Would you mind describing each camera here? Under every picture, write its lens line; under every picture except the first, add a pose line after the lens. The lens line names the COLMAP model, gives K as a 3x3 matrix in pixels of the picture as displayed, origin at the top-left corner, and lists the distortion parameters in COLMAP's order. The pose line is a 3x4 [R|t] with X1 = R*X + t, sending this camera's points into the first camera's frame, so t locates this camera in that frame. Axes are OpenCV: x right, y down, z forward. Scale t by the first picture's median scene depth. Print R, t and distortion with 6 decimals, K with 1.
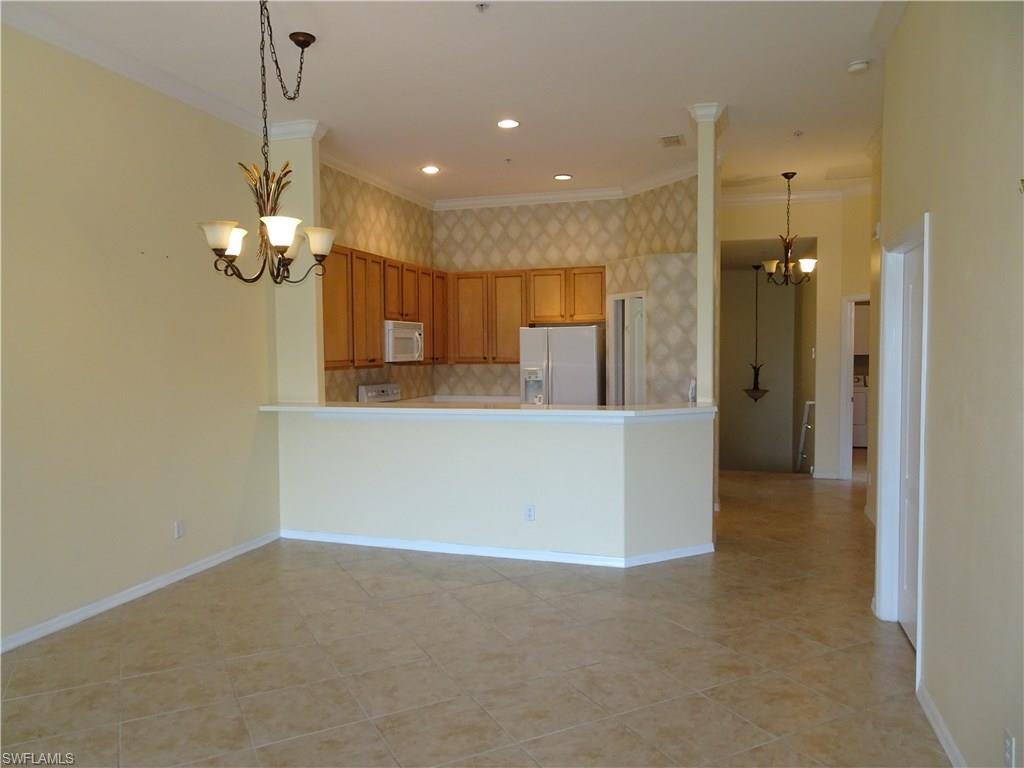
lens RADIAL K [[735.8, 0, 512.0], [0, 735.8, 384.0], [0, 0, 1]] dist [0.000557, 0.001063]
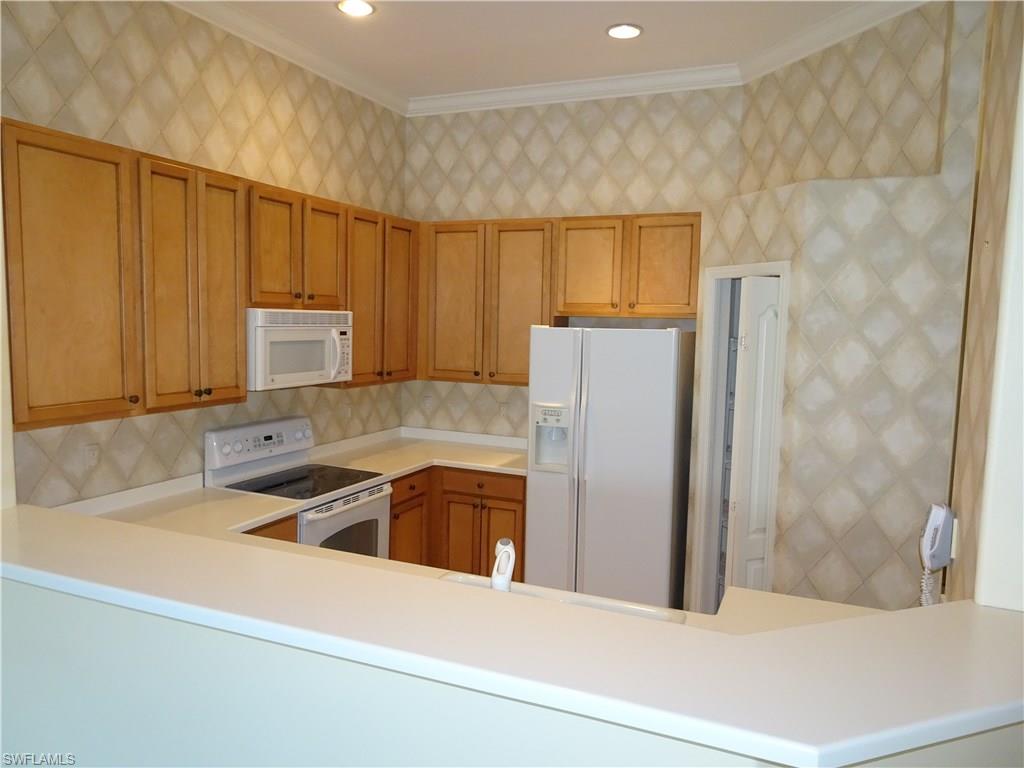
lens RADIAL K [[735.8, 0, 512.0], [0, 735.8, 384.0], [0, 0, 1]] dist [0.000557, 0.001063]
pose [[0.993791, 0.041645, -0.103179, 0.051609], [-0.037295, 0.998347, 0.043736, -0.055200], [0.104830, -0.039617, 0.993701, 0.451726]]
